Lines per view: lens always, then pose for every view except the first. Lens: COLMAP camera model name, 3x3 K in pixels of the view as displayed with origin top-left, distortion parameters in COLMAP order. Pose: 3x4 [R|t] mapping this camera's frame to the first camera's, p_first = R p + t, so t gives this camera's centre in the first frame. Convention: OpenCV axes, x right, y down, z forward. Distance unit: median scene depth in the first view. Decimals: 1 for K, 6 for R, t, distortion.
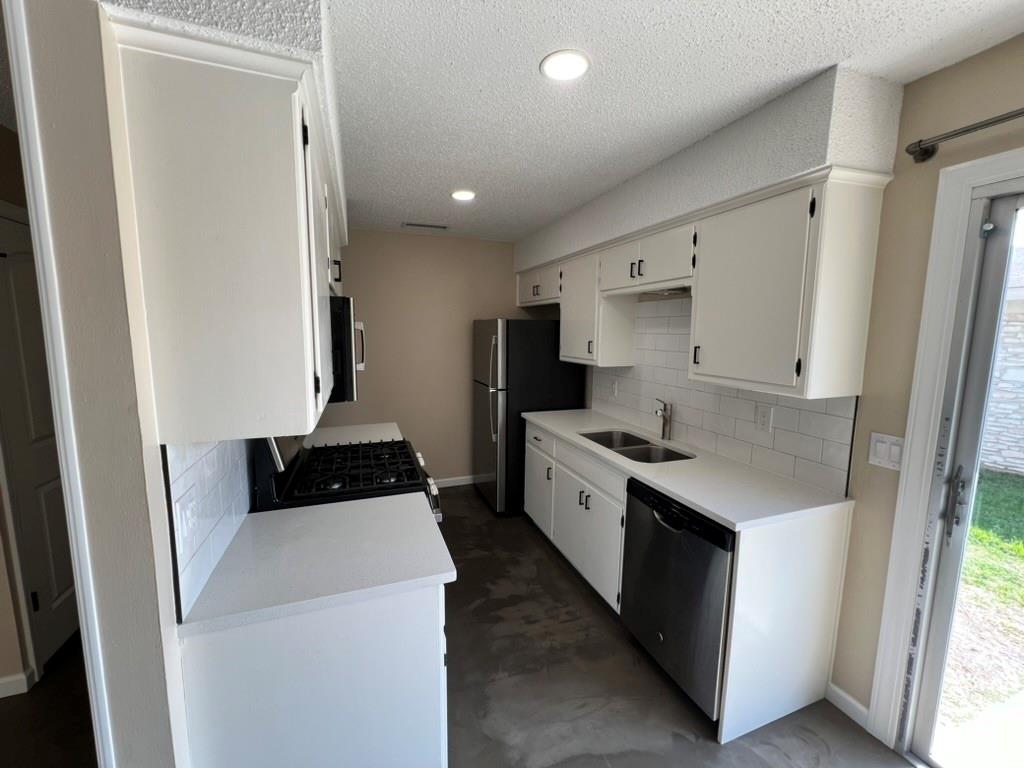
lens RADIAL K [[410.6, 0, 512.1], [0, 410.6, 384.0], [0, 0, 1]] dist [-0.000791, -0.000014]
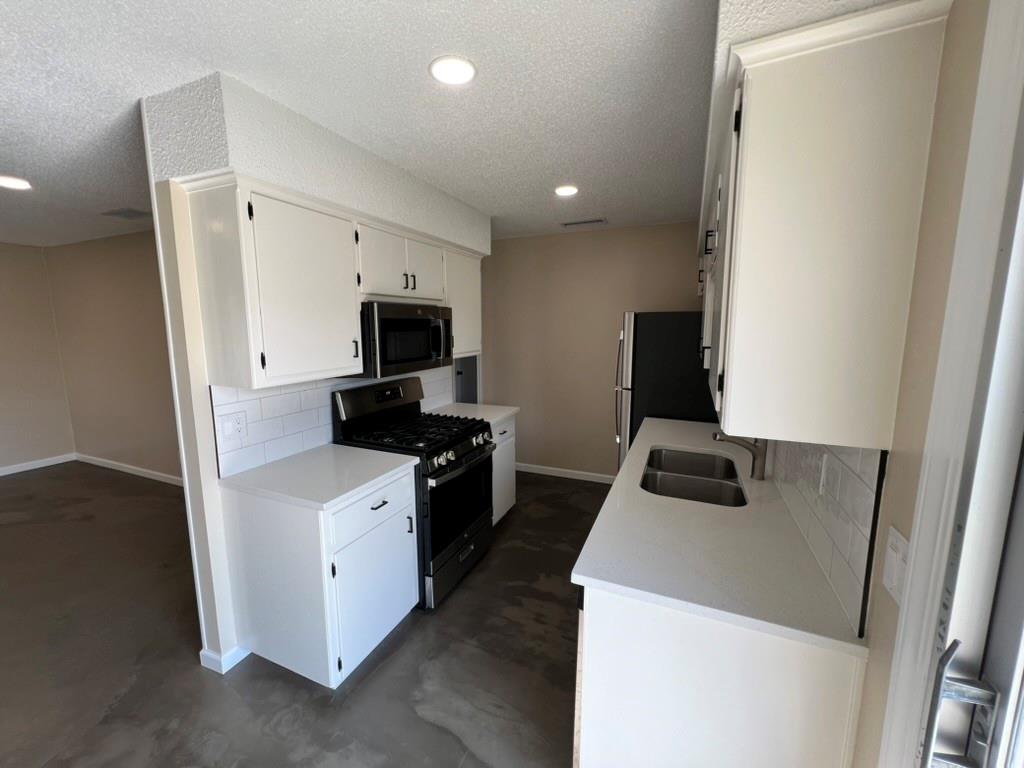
lens RADIAL K [[410.6, 0, 512.1], [0, 410.6, 384.5], [0, 0, 1]] dist [-0.000791, -0.000014]
pose [[0.719758, 0.093645, -0.687880, 0.750439], [-0.083083, 0.995358, 0.048571, -0.035816], [0.689235, 0.022192, 0.724198, 0.270502]]
